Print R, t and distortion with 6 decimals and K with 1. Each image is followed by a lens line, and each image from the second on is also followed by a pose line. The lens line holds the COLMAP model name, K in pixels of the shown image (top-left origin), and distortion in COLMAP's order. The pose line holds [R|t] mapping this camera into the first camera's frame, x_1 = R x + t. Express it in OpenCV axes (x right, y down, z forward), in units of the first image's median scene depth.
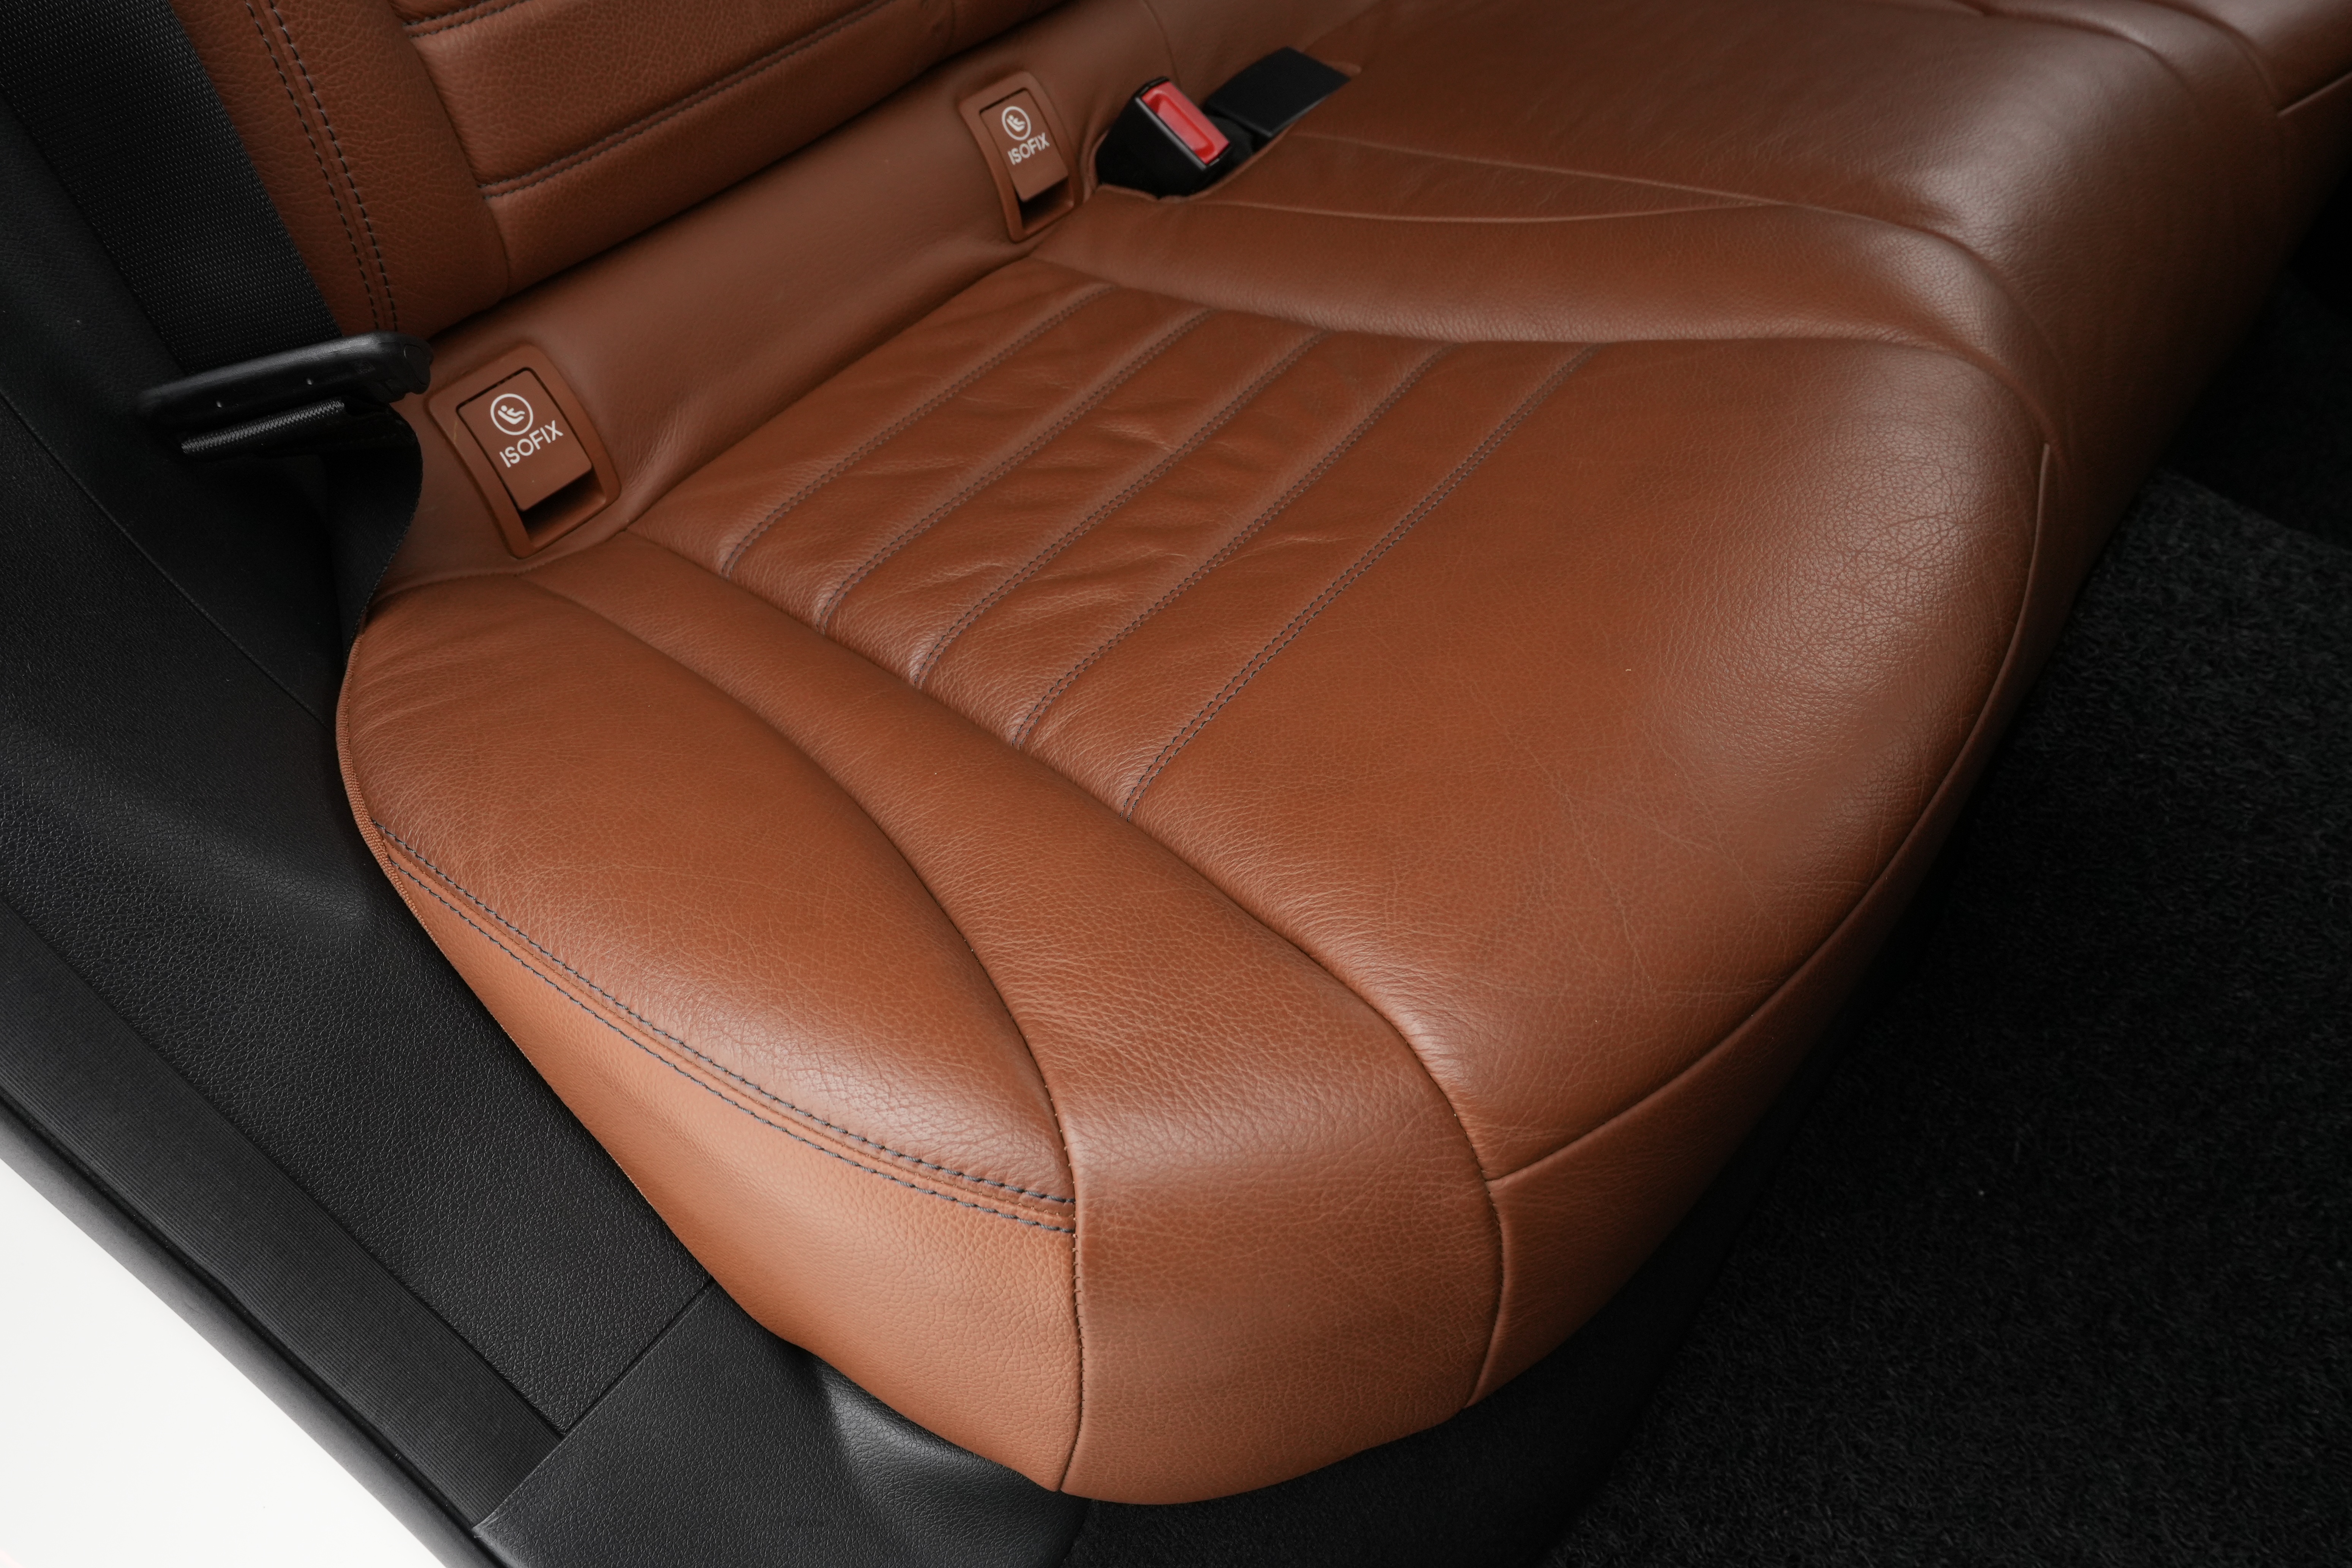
lens RADIAL K [[1831.4, 0, 1172.1], [0, 1831.4, 769.6], [0, 0, 1]] dist [-0.011827, 0.037249]
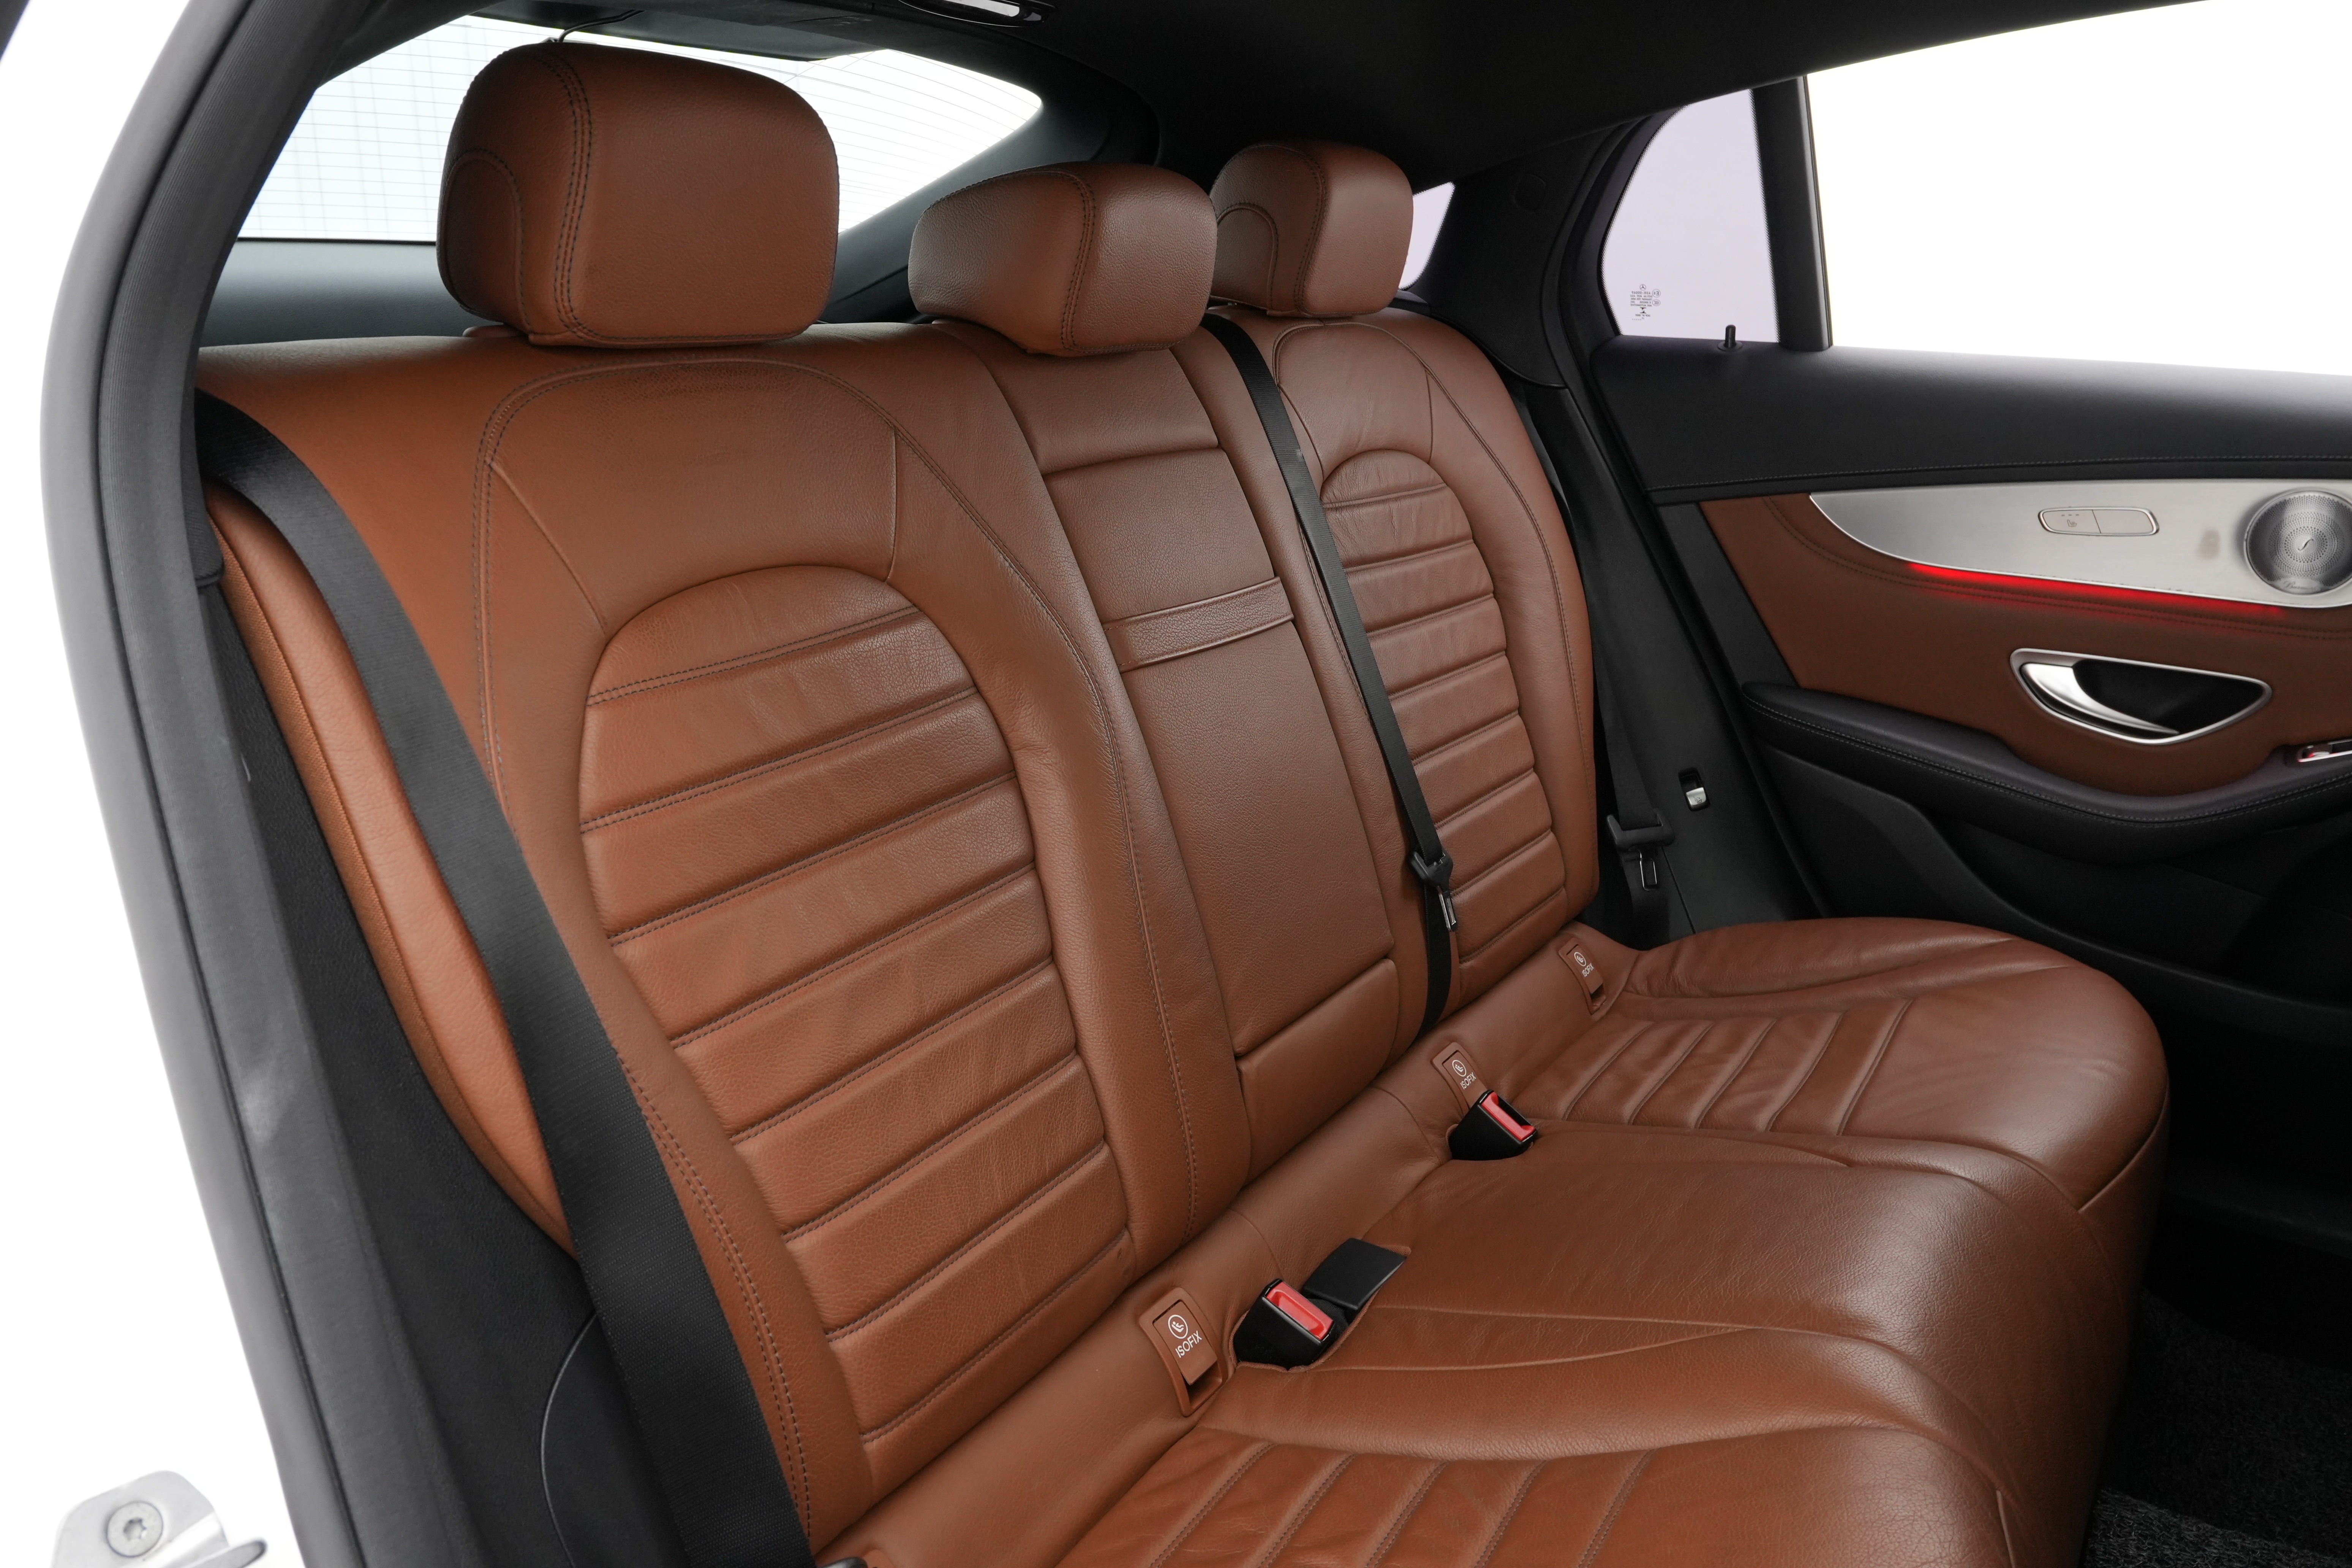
lens RADIAL K [[1831.4, 0, 1172.1], [0, 1831.4, 769.6], [0, 0, 1]] dist [-0.011827, 0.037249]
pose [[0.993325, -0.097951, 0.060925, -0.133091], [0.115330, 0.832675, -0.541619, 0.035211], [0.002321, 0.545030, 0.838413, -0.358707]]
